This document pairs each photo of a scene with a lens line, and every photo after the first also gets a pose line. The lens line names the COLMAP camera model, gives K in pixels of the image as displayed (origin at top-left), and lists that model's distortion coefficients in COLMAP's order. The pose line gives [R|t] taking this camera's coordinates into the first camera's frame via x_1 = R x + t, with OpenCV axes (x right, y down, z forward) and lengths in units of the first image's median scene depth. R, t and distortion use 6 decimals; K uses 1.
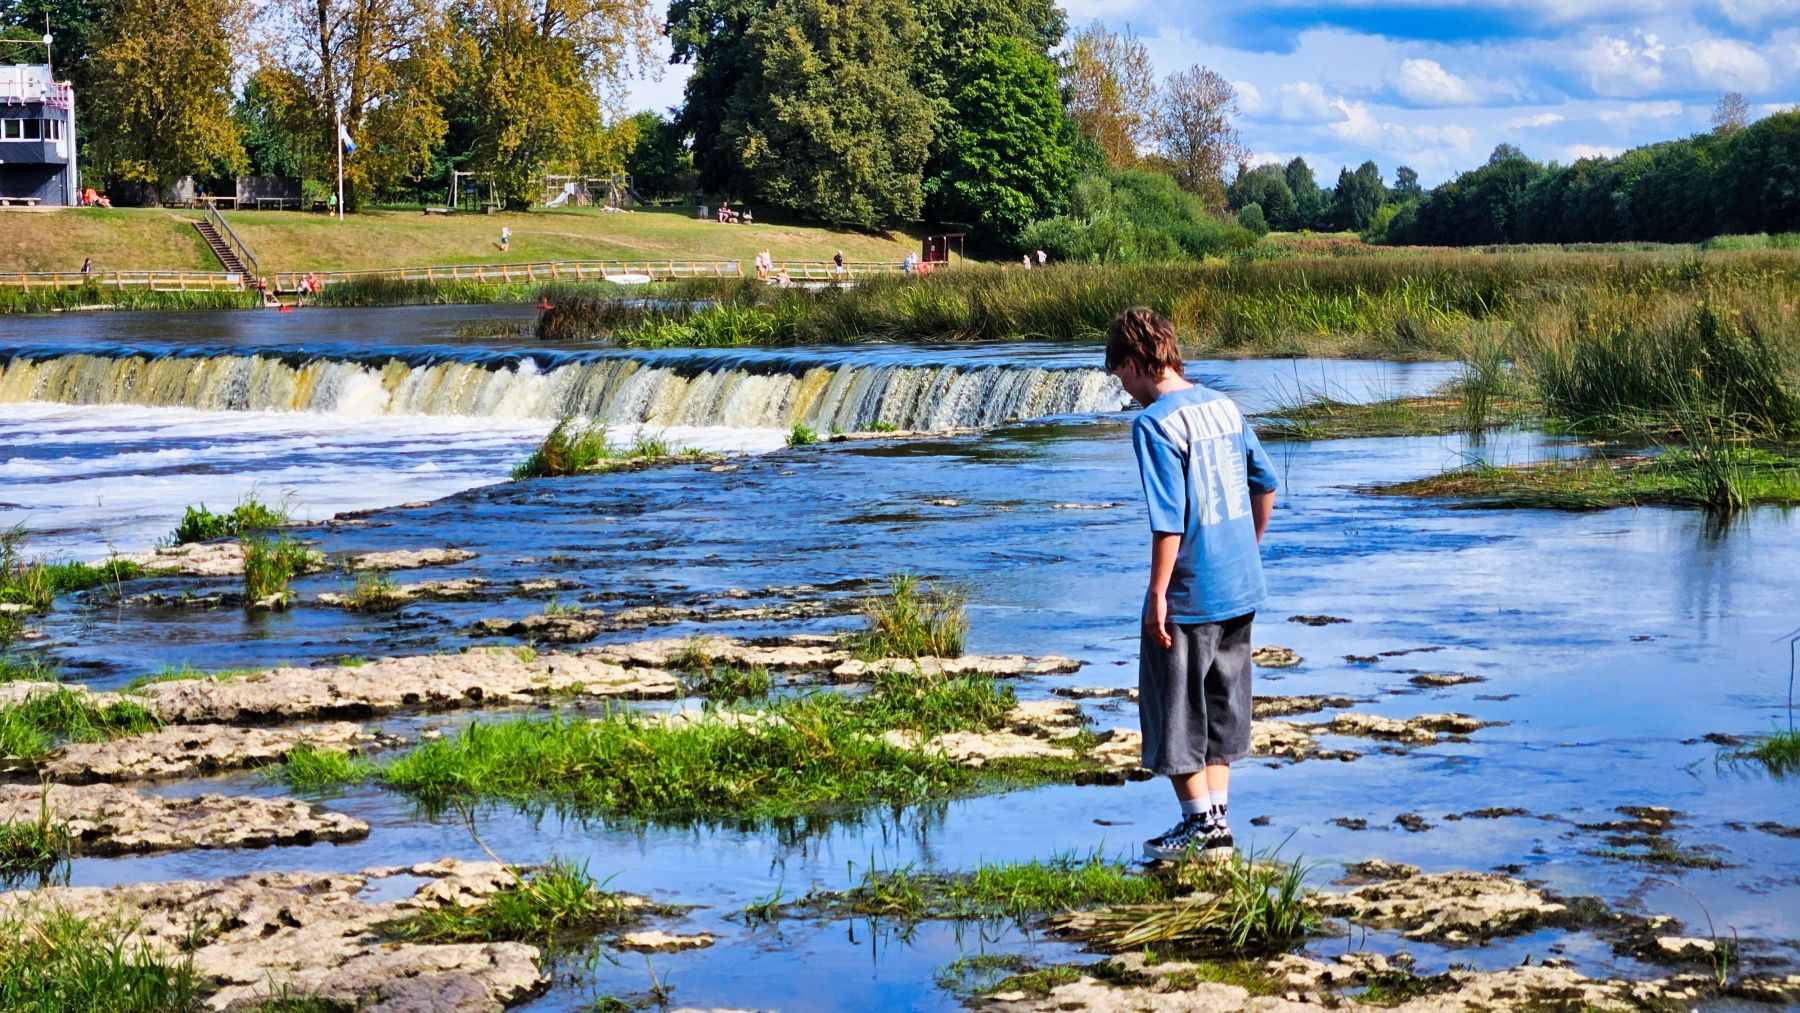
lens RADIAL K [[3381.9, 0, 897.0], [0, 3381.9, 507.6], [0, 0, 1]] dist [0.007862, 0.000000]
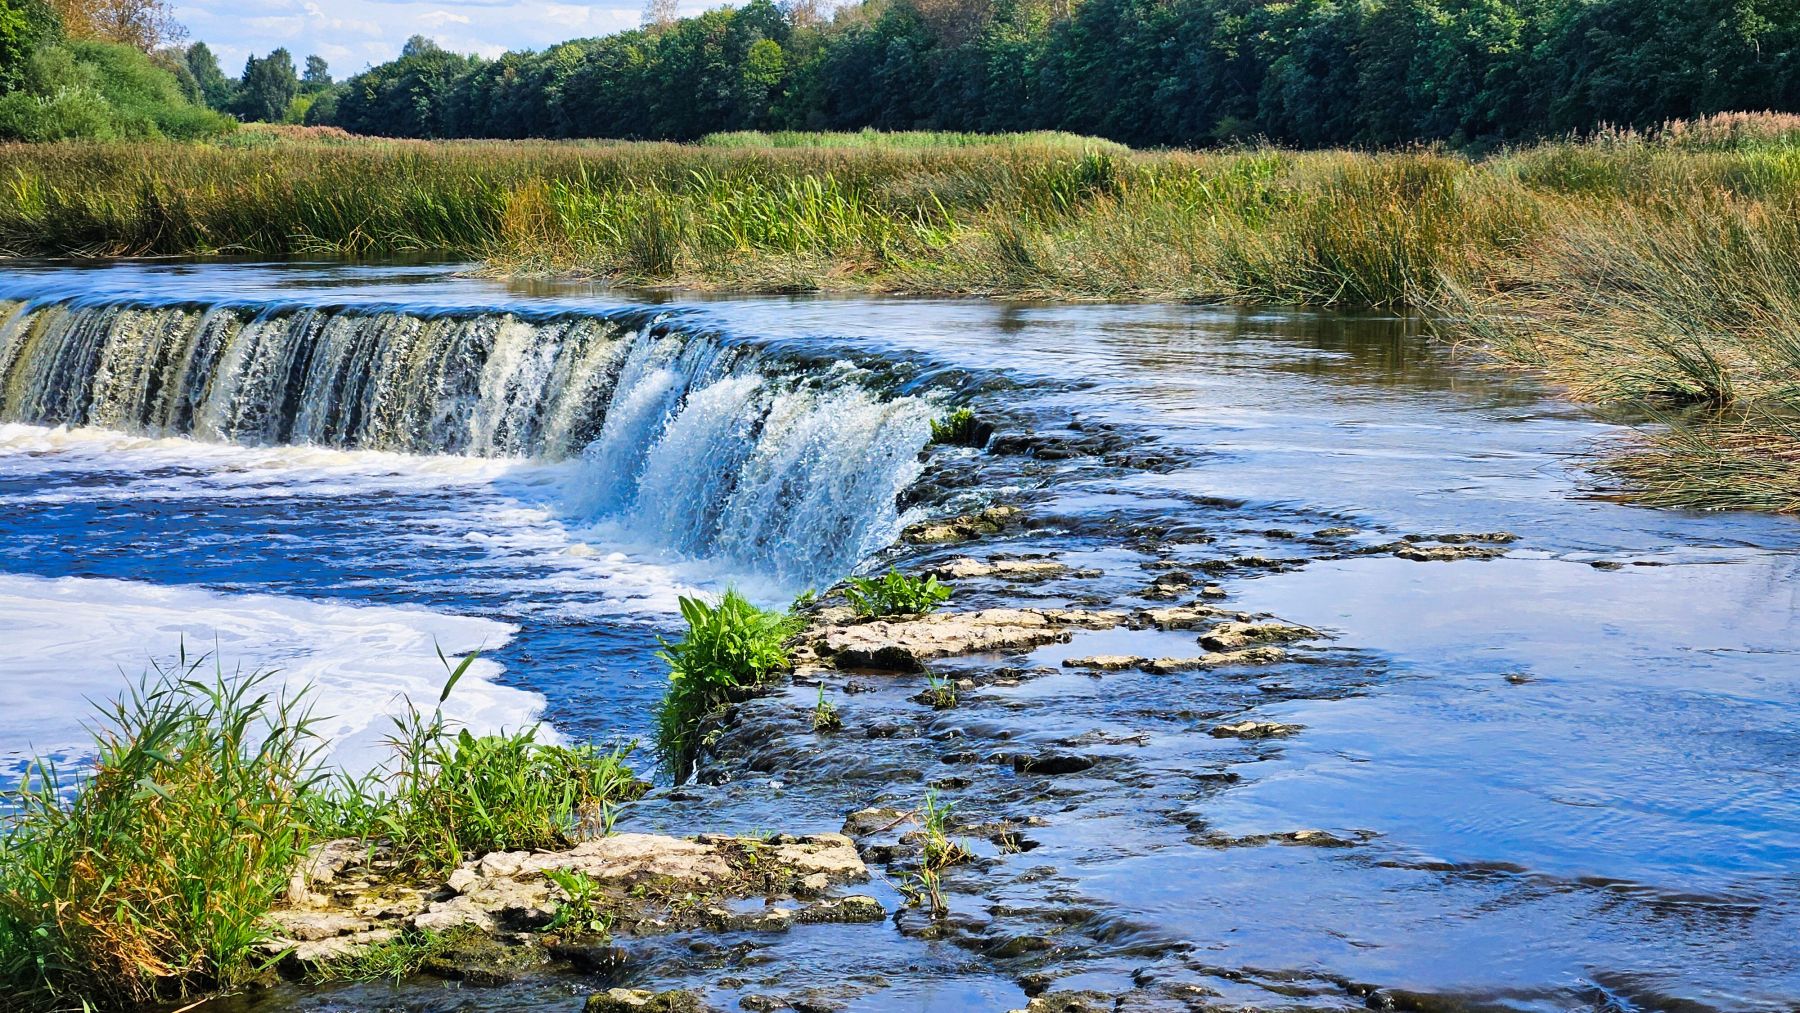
lens RADIAL K [[3381.9, 0, 907.2], [0, 3381.9, 503.3], [0, 0, 1]] dist [0.007862, 0.000000]
pose [[0.944656, -0.014120, 0.327760, -0.020935], [0.004517, 0.999538, 0.030042, -0.007994], [-0.328032, -0.026899, 0.944283, 0.129472]]
